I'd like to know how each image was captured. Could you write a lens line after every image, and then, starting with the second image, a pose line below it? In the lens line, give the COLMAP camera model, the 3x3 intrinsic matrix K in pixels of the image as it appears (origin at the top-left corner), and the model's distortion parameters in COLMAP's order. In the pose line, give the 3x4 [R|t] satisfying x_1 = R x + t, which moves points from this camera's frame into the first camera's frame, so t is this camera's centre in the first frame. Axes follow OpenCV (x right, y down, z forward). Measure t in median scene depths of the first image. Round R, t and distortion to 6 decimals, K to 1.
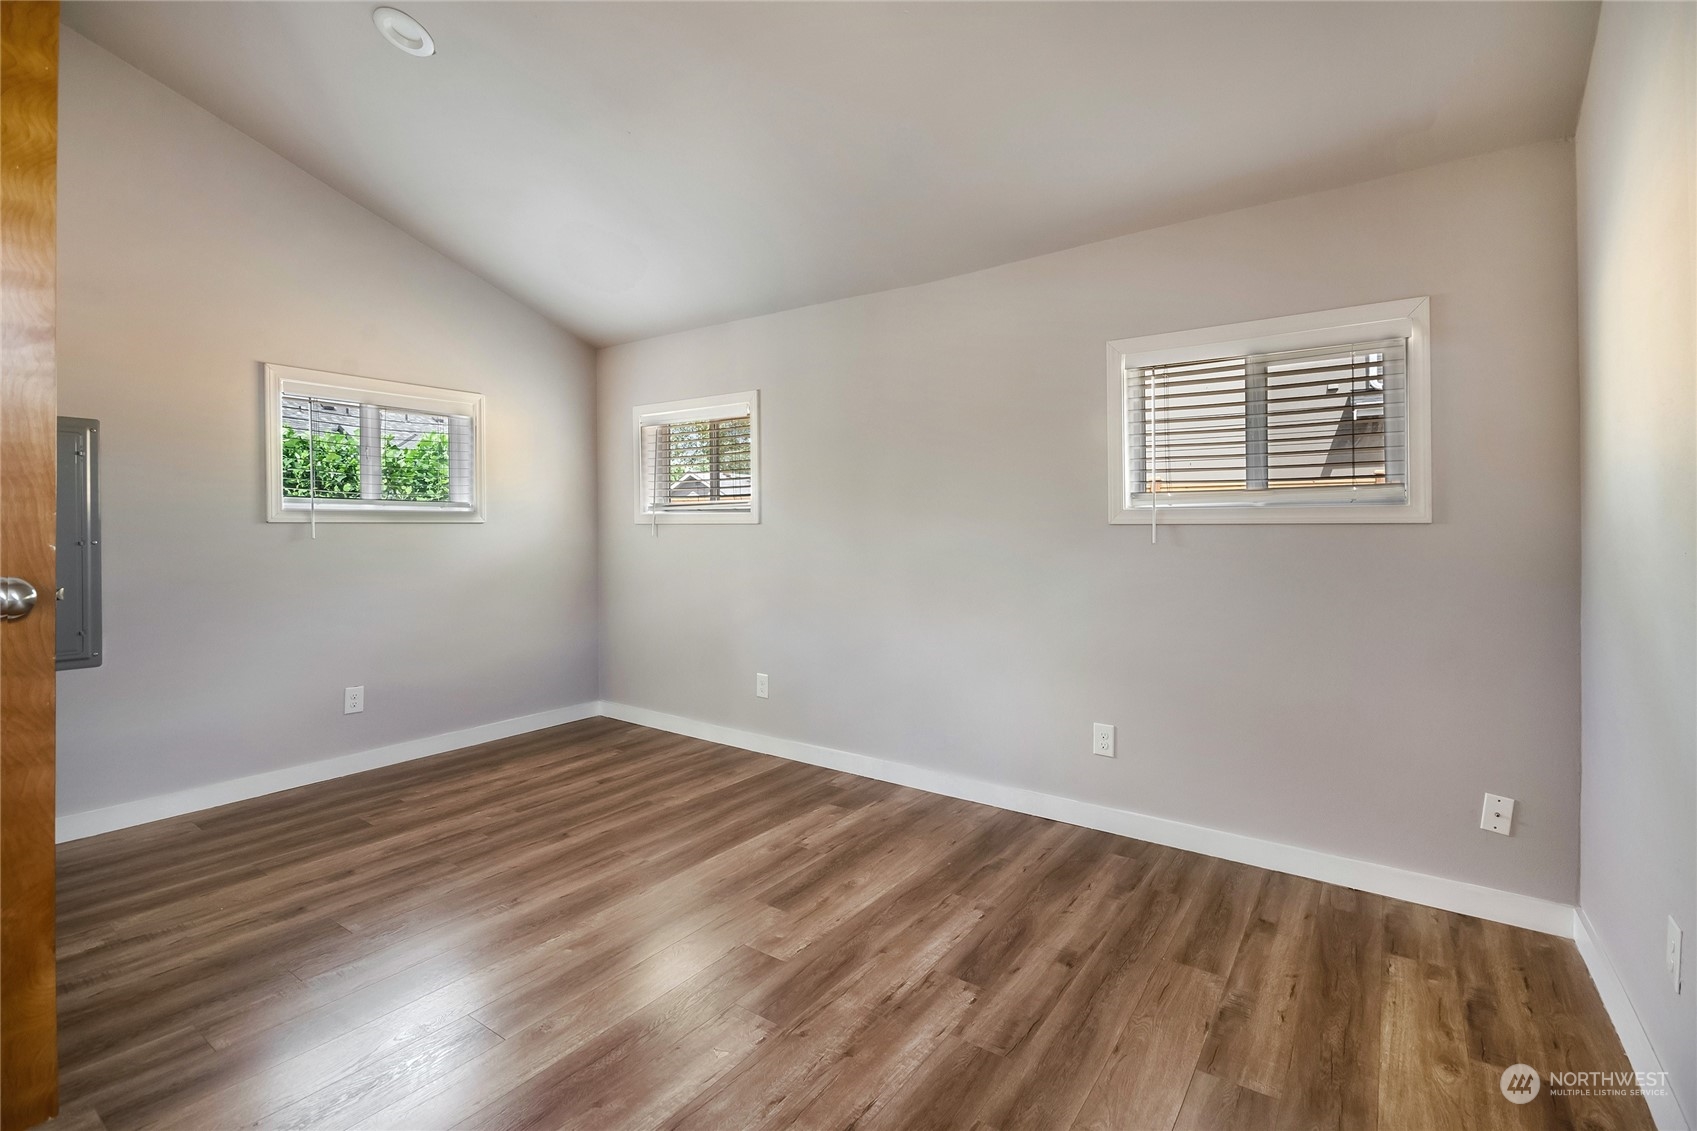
lens RADIAL K [[776.8, 0, 862.6], [0, 776.8, 530.7], [0, 0, 1]] dist [0.019044, -0.015681]
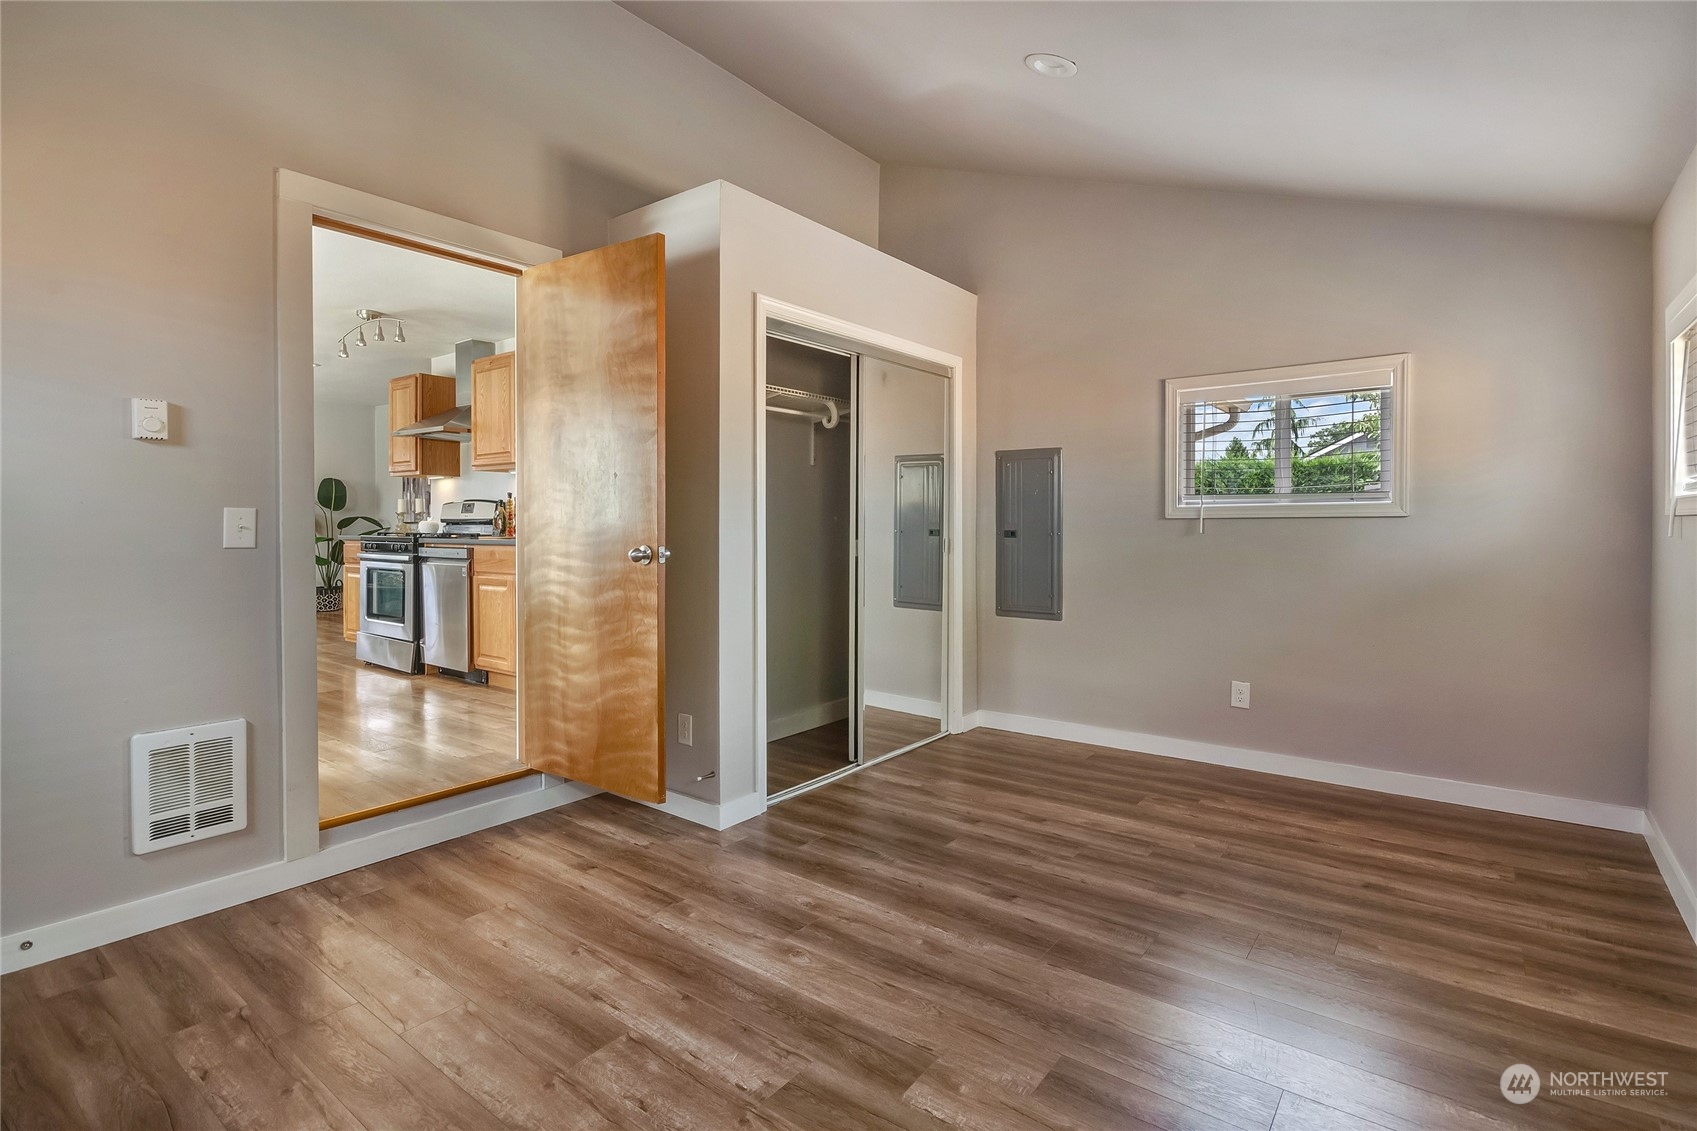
lens RADIAL K [[776.8, 0, 862.6], [0, 776.8, 530.7], [0, 0, 1]] dist [0.019044, -0.015681]
pose [[-0.015917, 0.010701, -0.999816, 0.417715], [-0.001245, 0.999942, 0.010722, -0.005299], [0.999873, 0.001415, -0.015903, 0.620902]]
